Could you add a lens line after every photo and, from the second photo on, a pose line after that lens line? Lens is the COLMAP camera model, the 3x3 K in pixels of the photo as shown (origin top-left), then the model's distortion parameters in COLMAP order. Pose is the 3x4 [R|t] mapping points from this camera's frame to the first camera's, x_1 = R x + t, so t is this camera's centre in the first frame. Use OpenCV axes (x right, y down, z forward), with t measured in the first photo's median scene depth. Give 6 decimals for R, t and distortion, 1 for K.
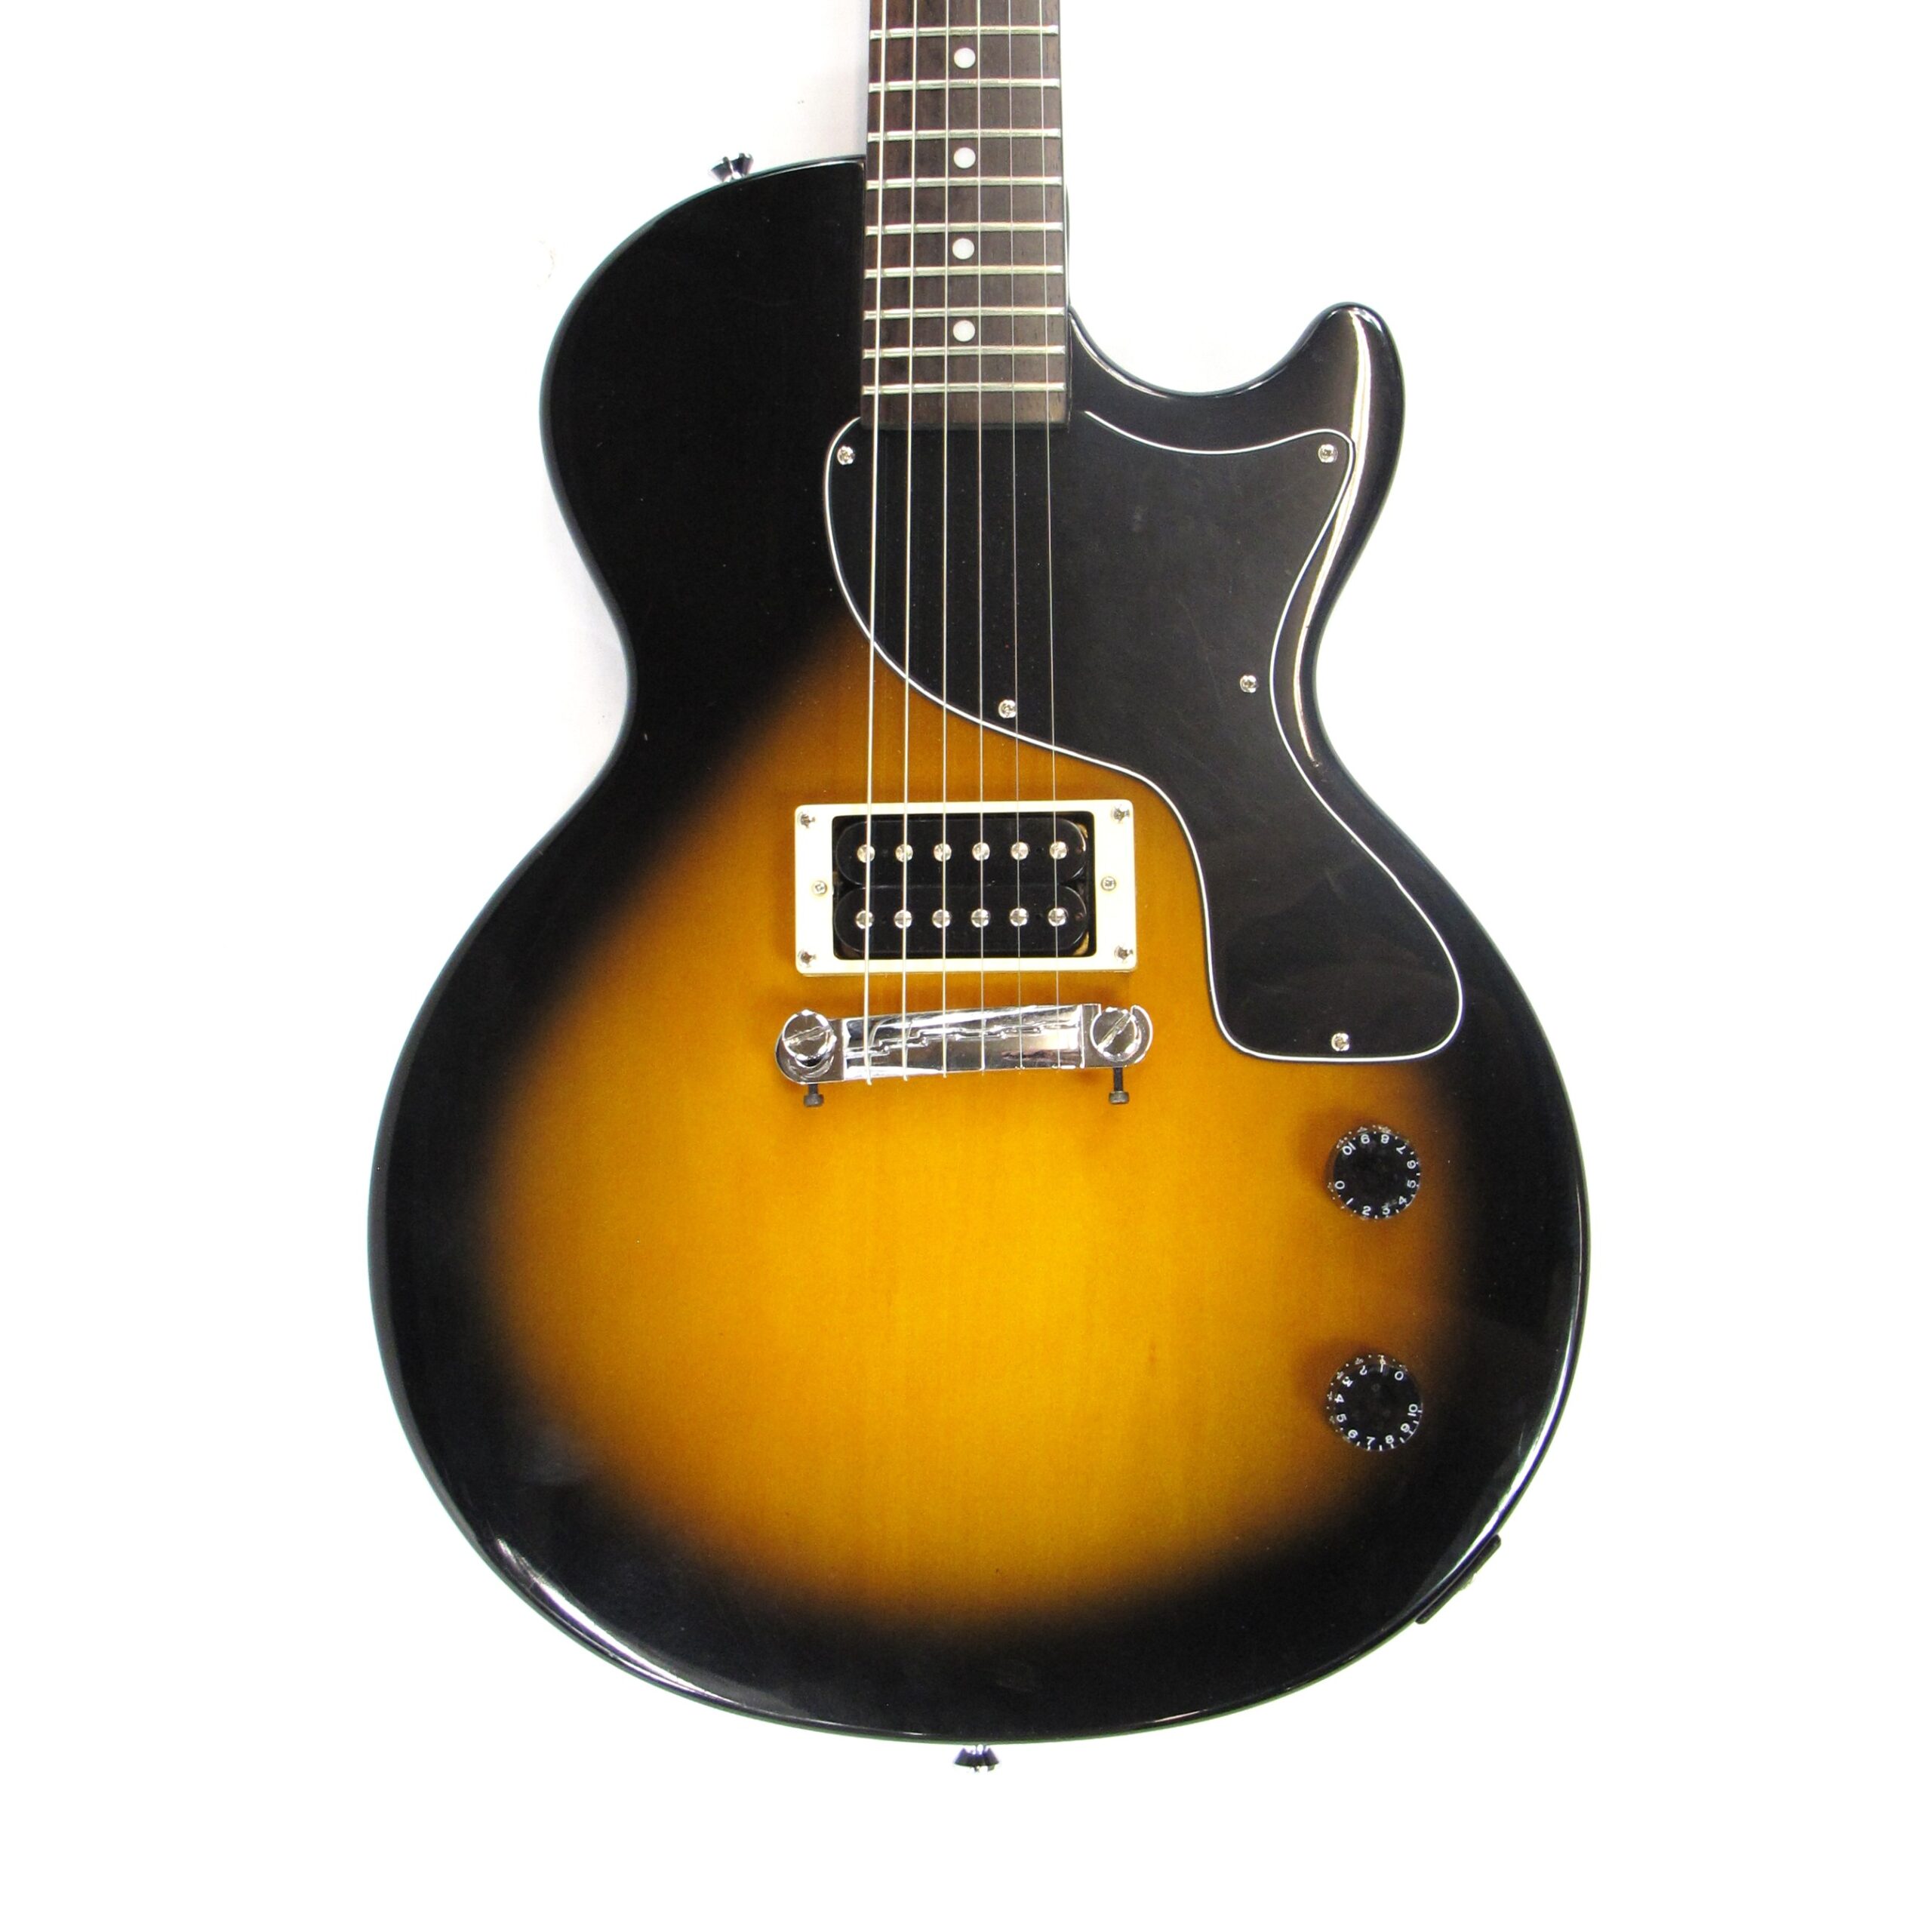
lens RADIAL K [[2522.9, 0, 966.0], [0, 2522.9, 966.0], [0, 0, 1]] dist [-0.123863, 0.025086]
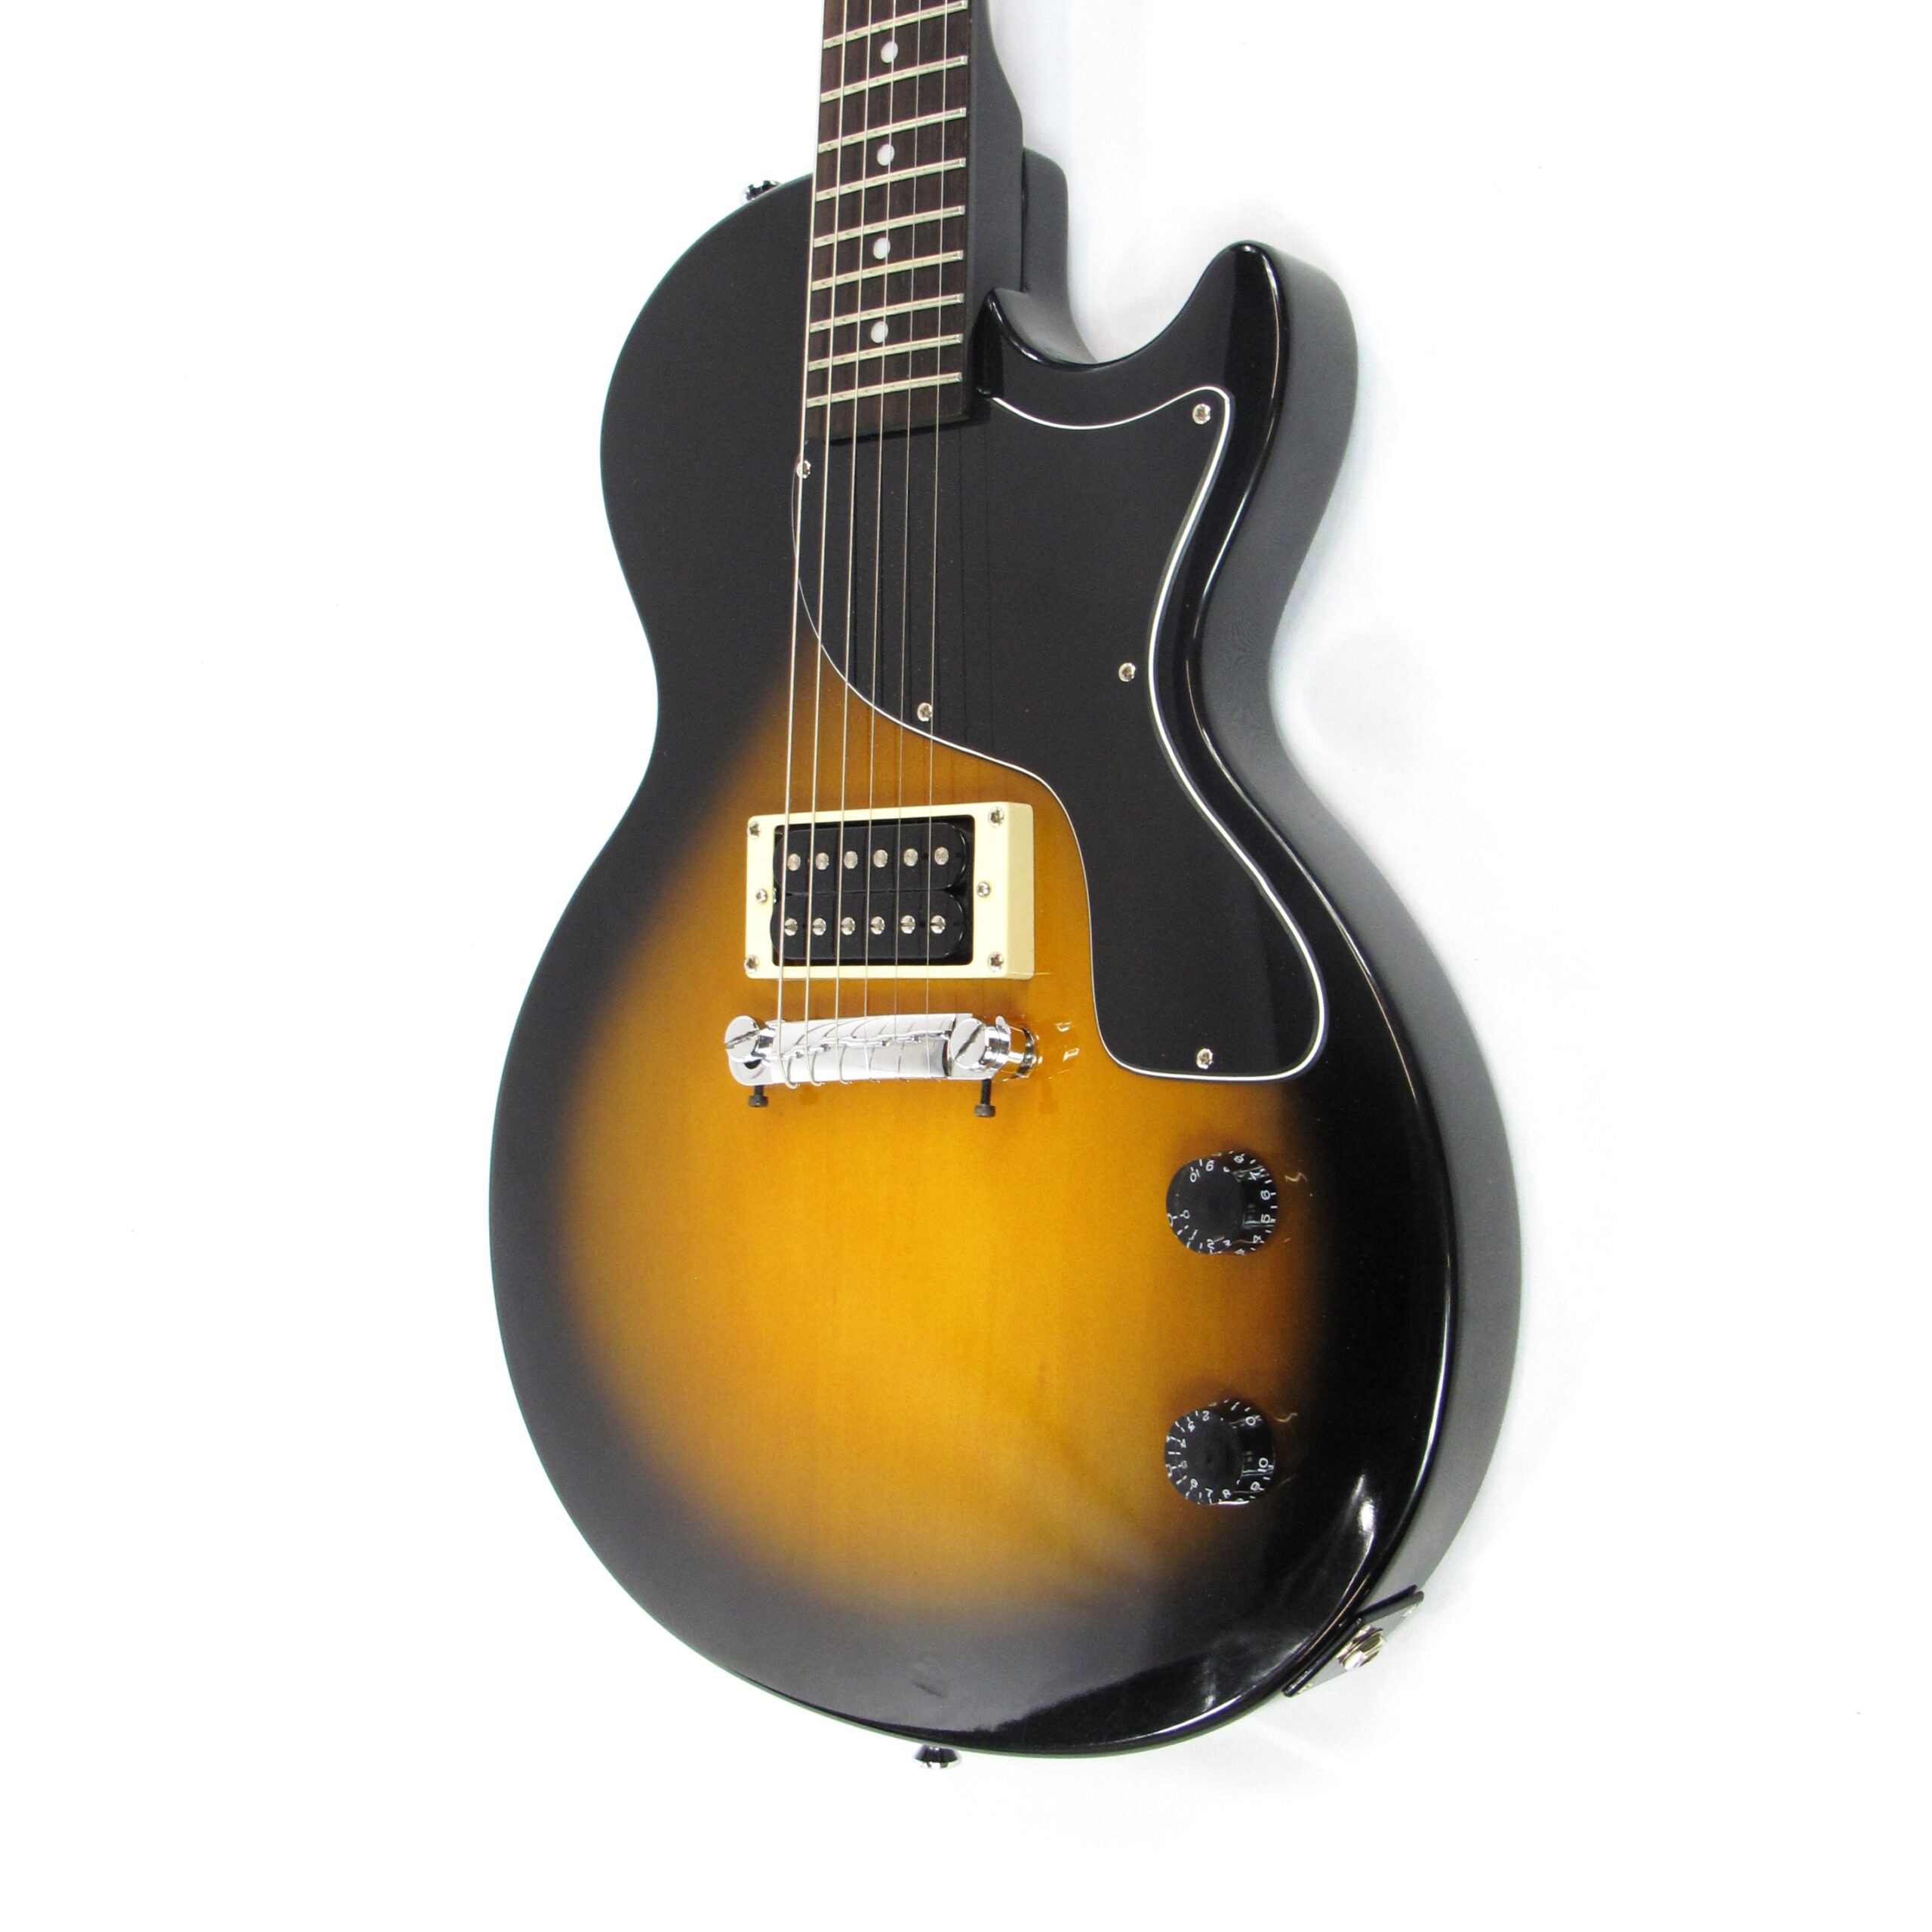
lens RADIAL K [[2522.9, 0, 966.0], [0, 2522.9, 966.0], [0, 0, 1]] dist [-0.123863, 0.025086]
pose [[0.828749, 0.006246, -0.559585, 0.587759], [0.014949, 0.999334, 0.033295, -0.035280], [0.559420, -0.035958, 0.828104, 0.188815]]
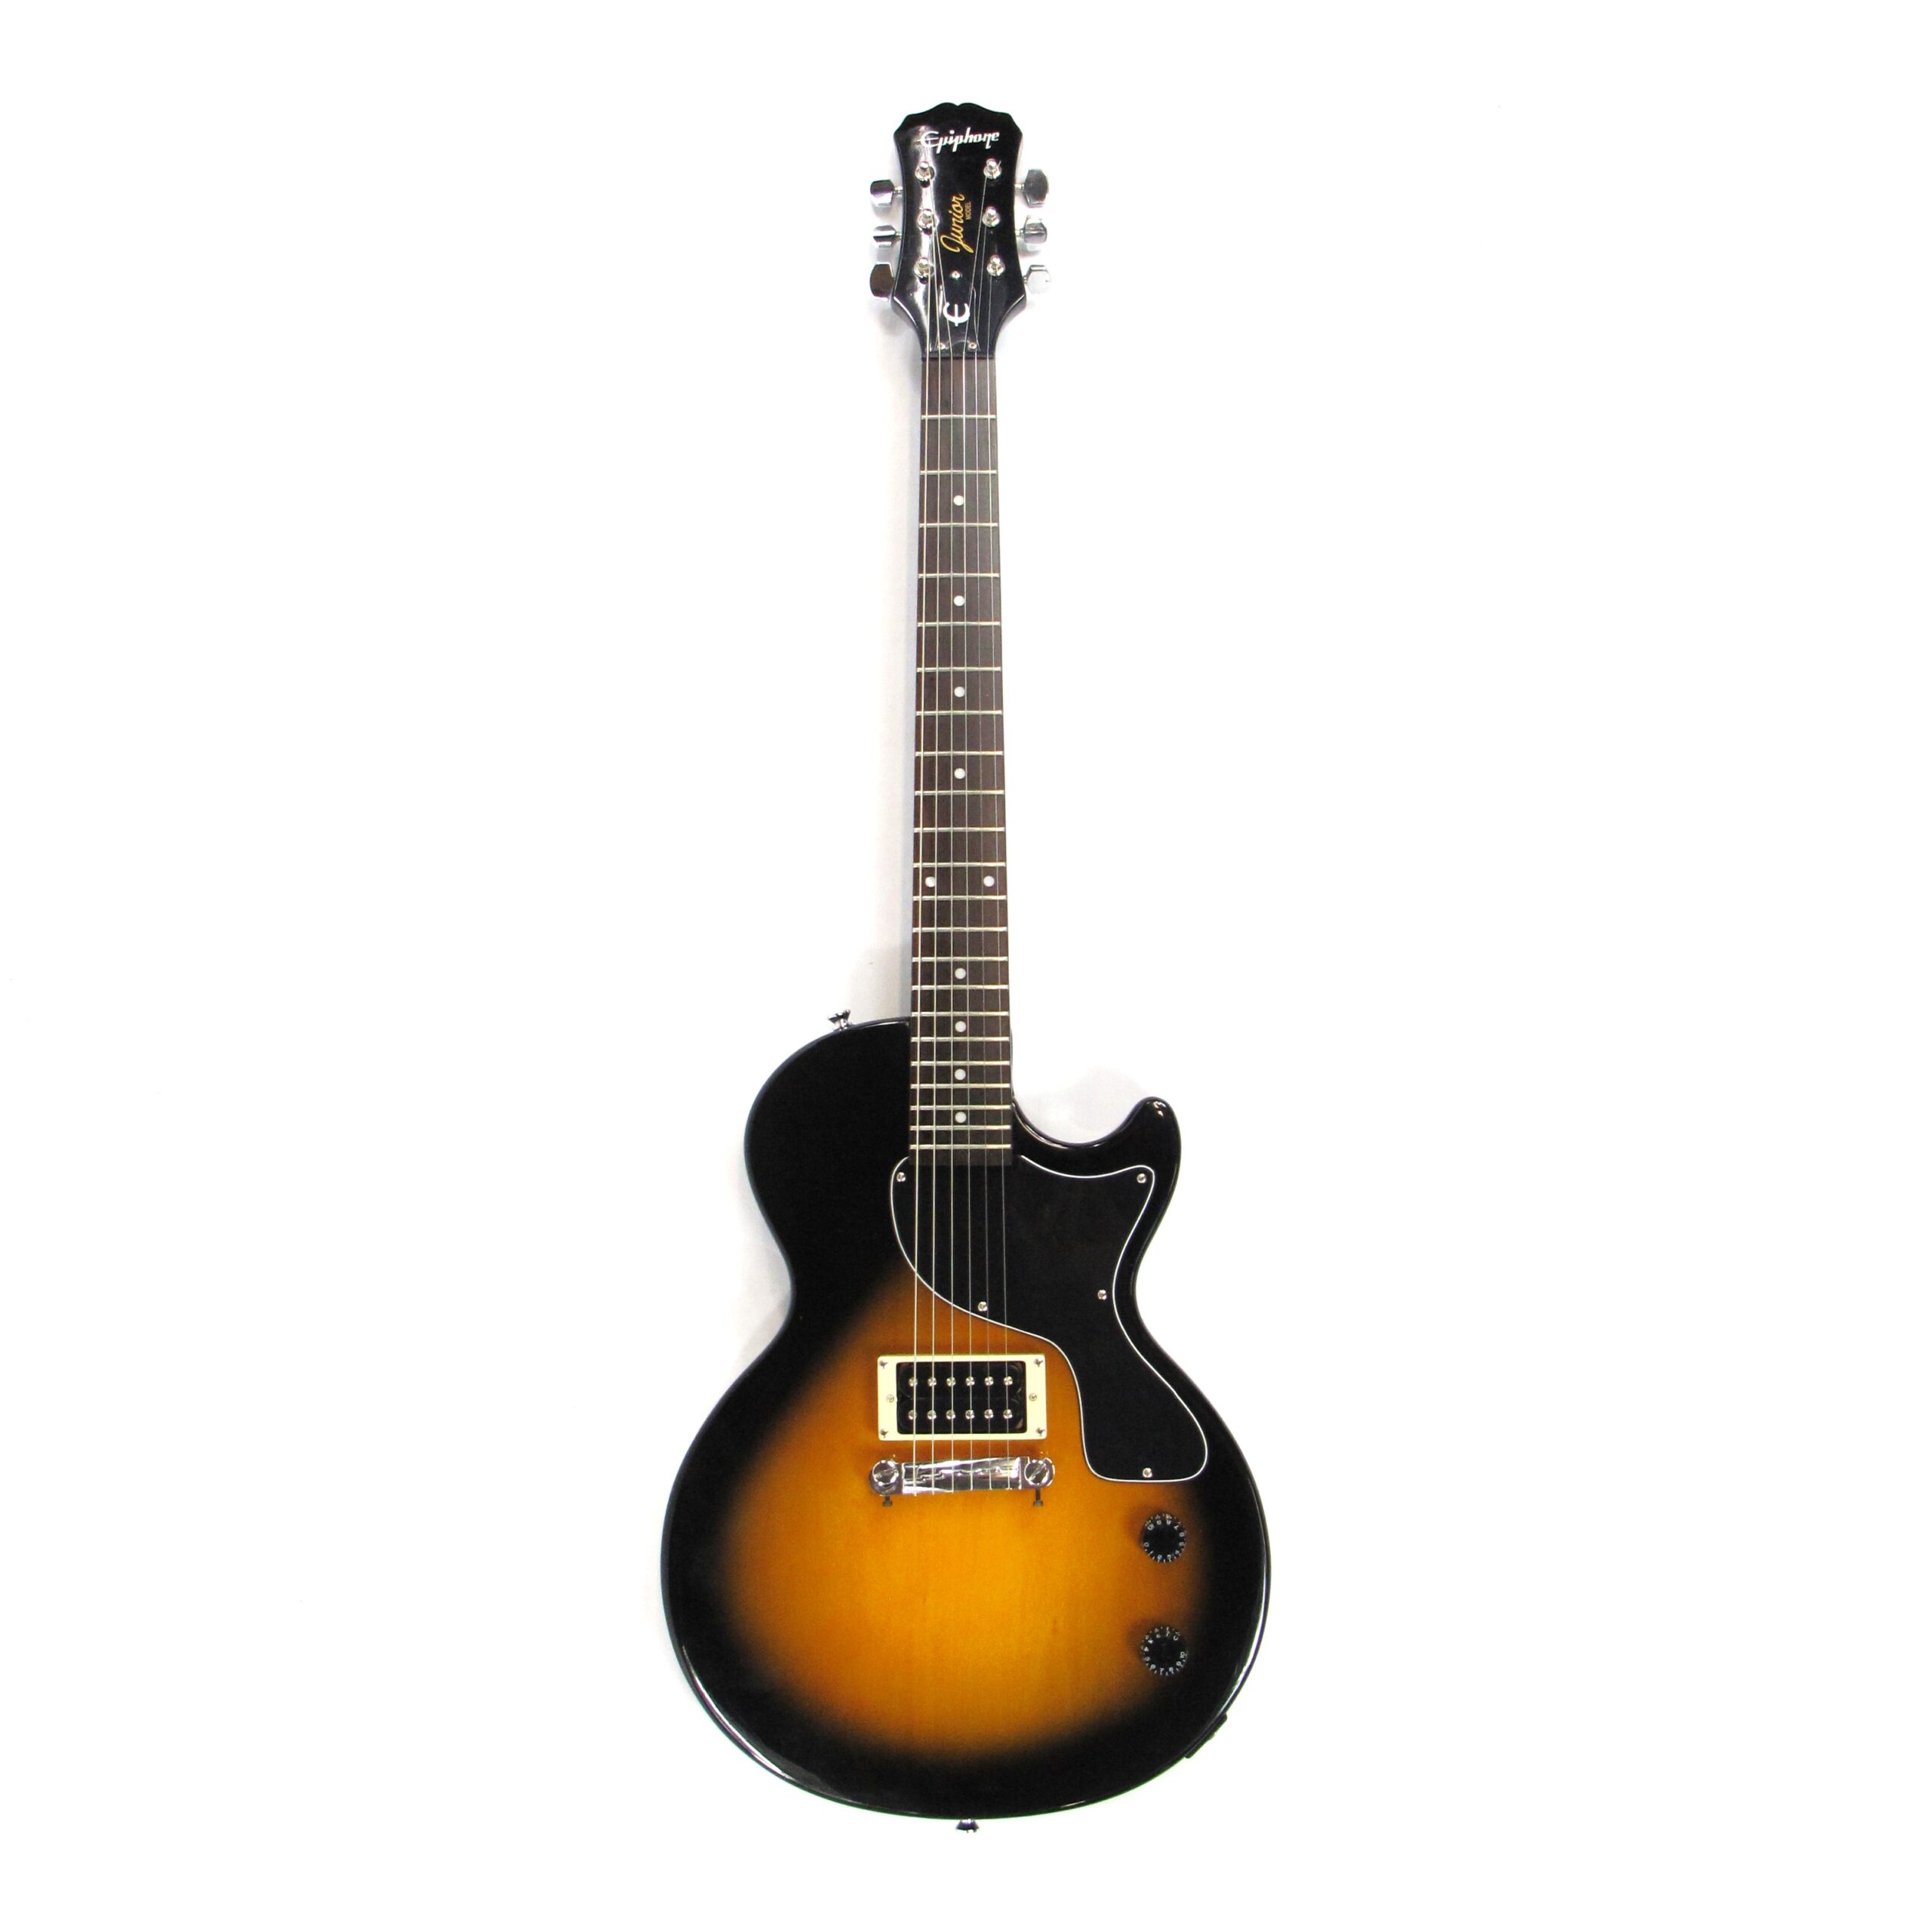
lens RADIAL K [[2291.4, 0, 966.0], [0, 2291.4, 966.0], [0, 0, 1]] dist [-0.130740, -0.026073]
pose [[0.999561, -0.000298, 0.029615, -0.051122], [0.001629, 0.998989, -0.044926, -0.293975], [-0.029572, 0.044954, 0.998551, -0.839629]]
